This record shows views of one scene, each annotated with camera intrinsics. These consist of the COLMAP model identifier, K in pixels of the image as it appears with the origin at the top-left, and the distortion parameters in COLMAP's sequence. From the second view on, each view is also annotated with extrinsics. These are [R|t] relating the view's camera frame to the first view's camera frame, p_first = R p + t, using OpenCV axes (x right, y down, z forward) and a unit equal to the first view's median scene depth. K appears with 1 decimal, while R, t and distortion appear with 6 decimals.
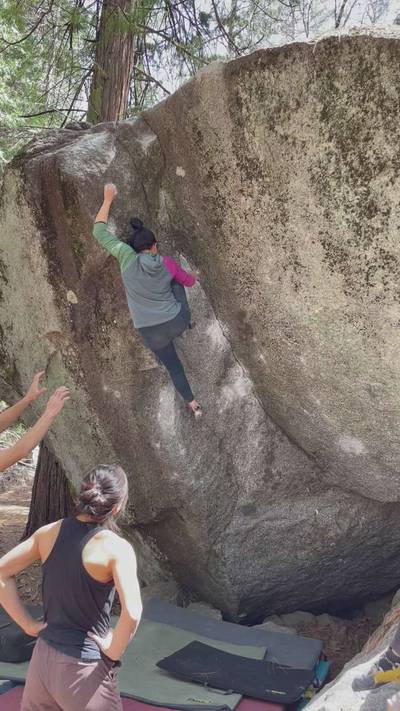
lens RADIAL K [[611.1, 0, 202.6], [0, 611.1, 356.1], [0, 0, 1]] dist [0.093950, -0.155747]
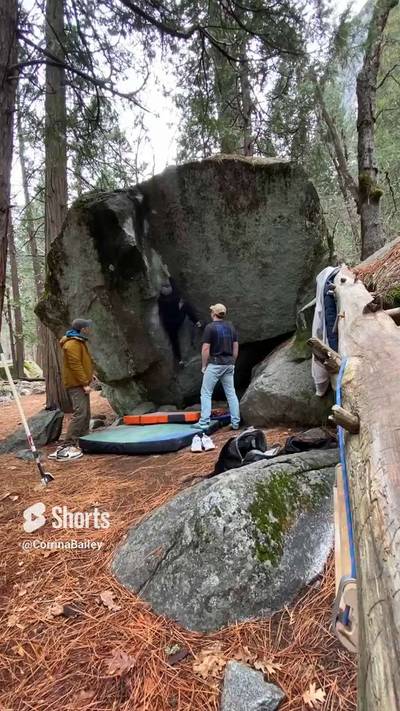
lens RADIAL K [[328.0, 0, 203.0], [0, 328.0, 359.8], [0, 0, 1]] dist [0.001209, -0.004200]
pose [[0.913217, -0.134279, 0.384713, -0.437093], [0.106291, 0.989955, 0.093222, 0.169543], [-0.393366, -0.044240, 0.918317, -0.258145]]
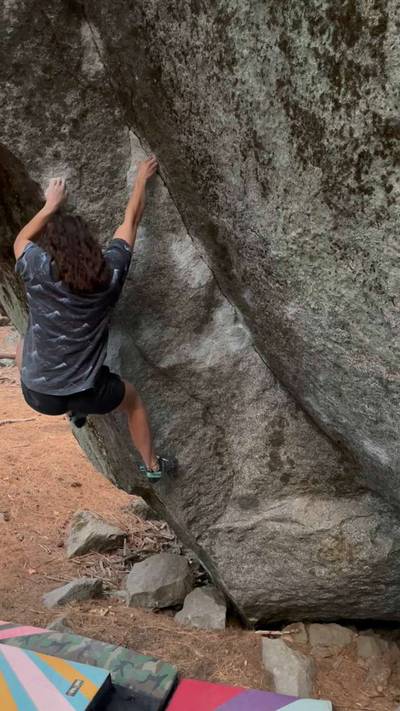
lens RADIAL K [[611.1, 0, 203.6], [0, 611.1, 354.9], [0, 0, 1]] dist [0.093950, -0.155747]
pose [[0.948155, 0.082765, -0.306842, 0.280800], [-0.020608, 0.979474, 0.200516, -0.074384], [0.317139, -0.183797, 0.930399, 0.421212]]
